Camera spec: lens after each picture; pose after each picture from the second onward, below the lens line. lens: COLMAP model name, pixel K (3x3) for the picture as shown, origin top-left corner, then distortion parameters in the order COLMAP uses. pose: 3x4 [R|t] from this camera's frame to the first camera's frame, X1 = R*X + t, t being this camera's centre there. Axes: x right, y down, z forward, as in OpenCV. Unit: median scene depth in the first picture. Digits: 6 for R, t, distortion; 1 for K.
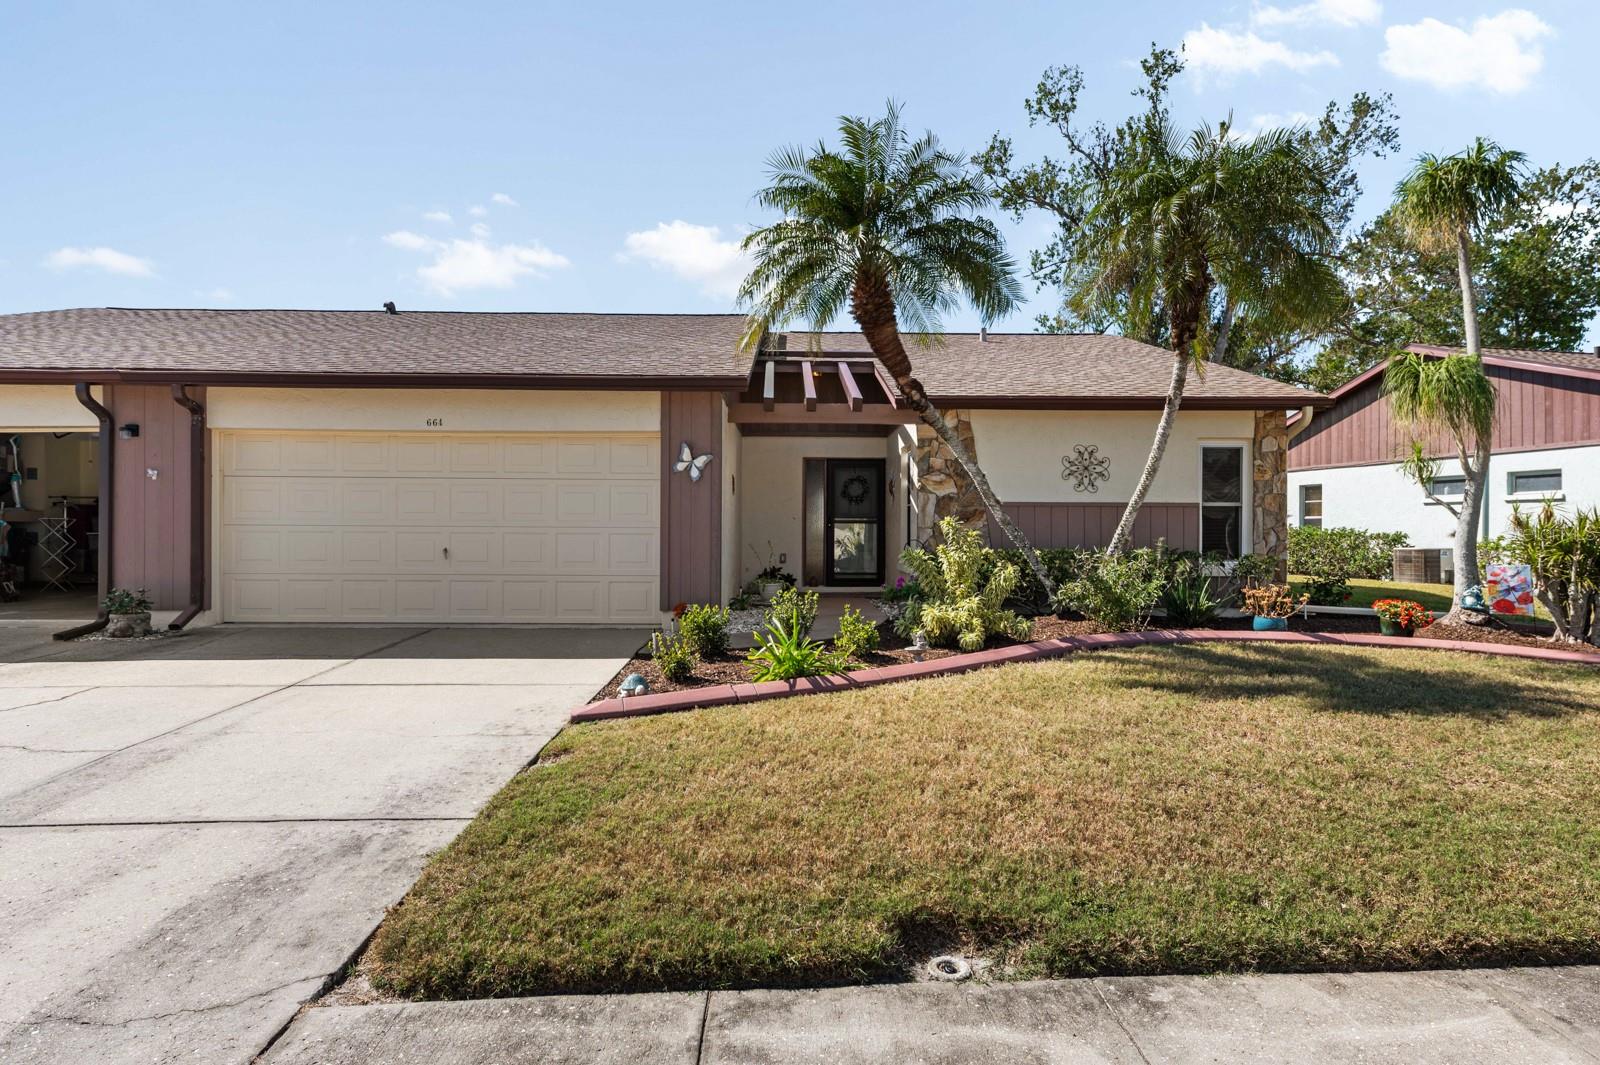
lens RADIAL K [[832.0, 0, 800.0], [0, 832.0, 532.5], [0, 0, 1]] dist [0.004030, 0.000616]
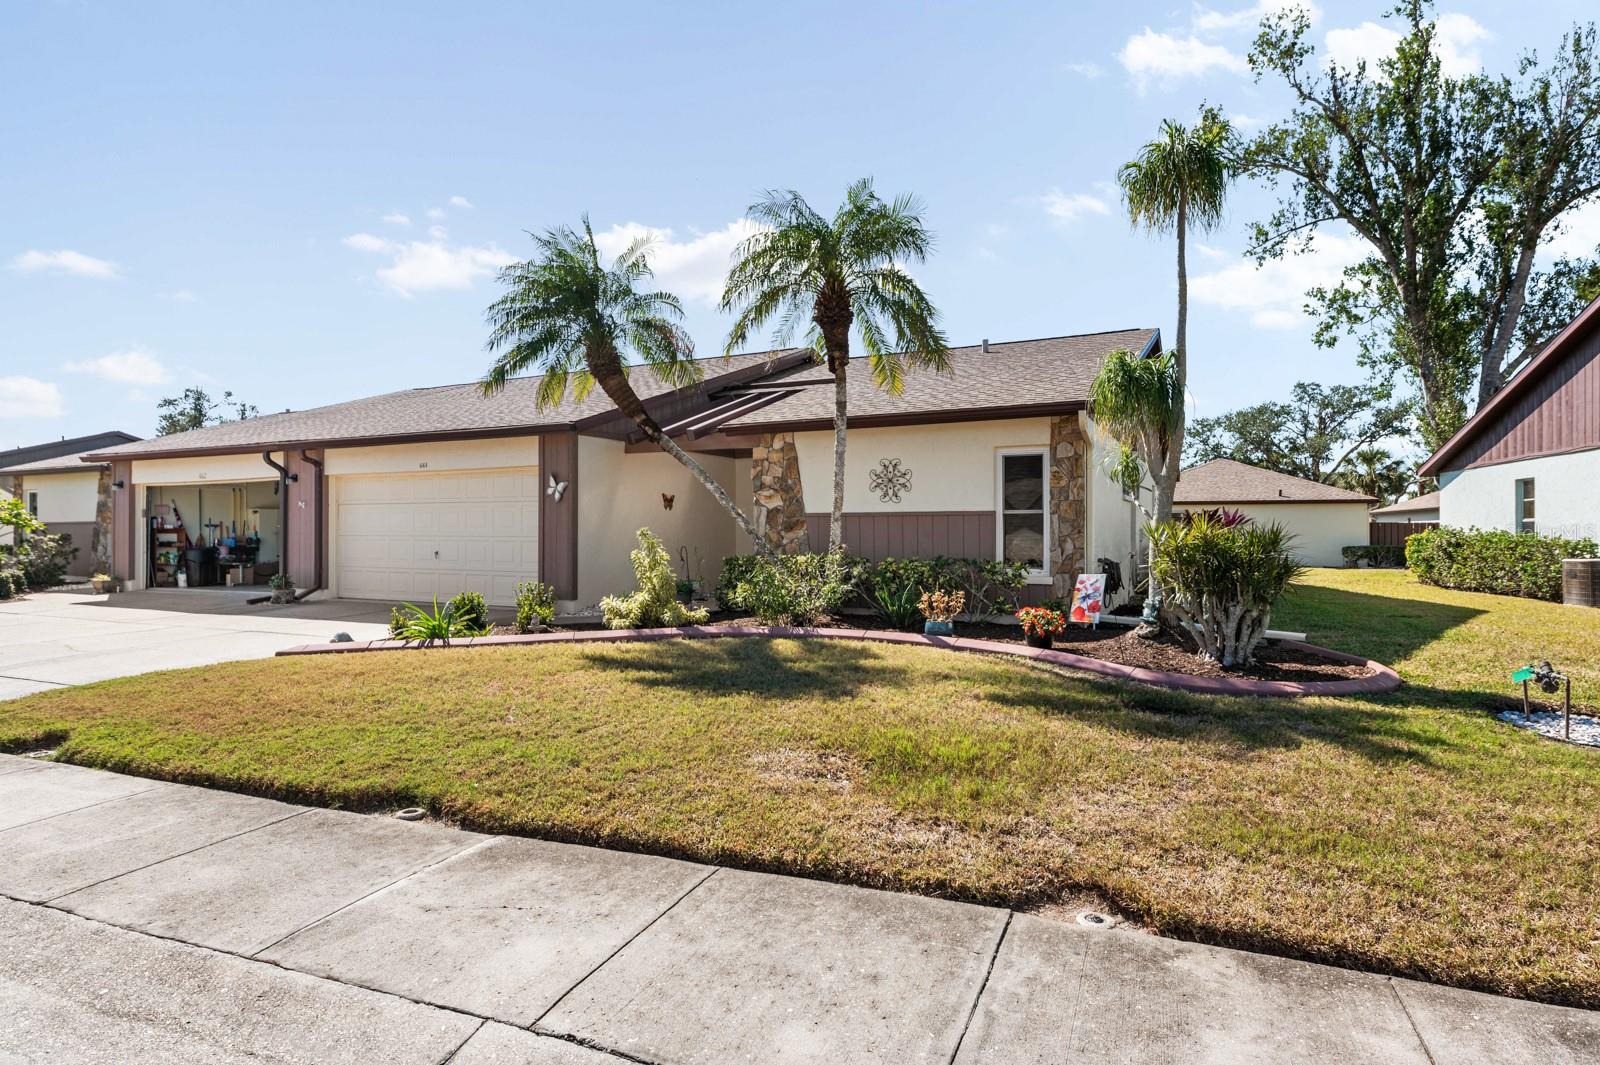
lens RADIAL K [[832.0, 0, 800.0], [0, 832.0, 532.5], [0, 0, 1]] dist [0.004030, 0.000616]
pose [[0.896512, -0.005704, -0.442982, 0.718832], [0.000906, 0.999939, -0.011043, 0.002738], [0.443018, 0.009499, 0.896462, -0.023739]]
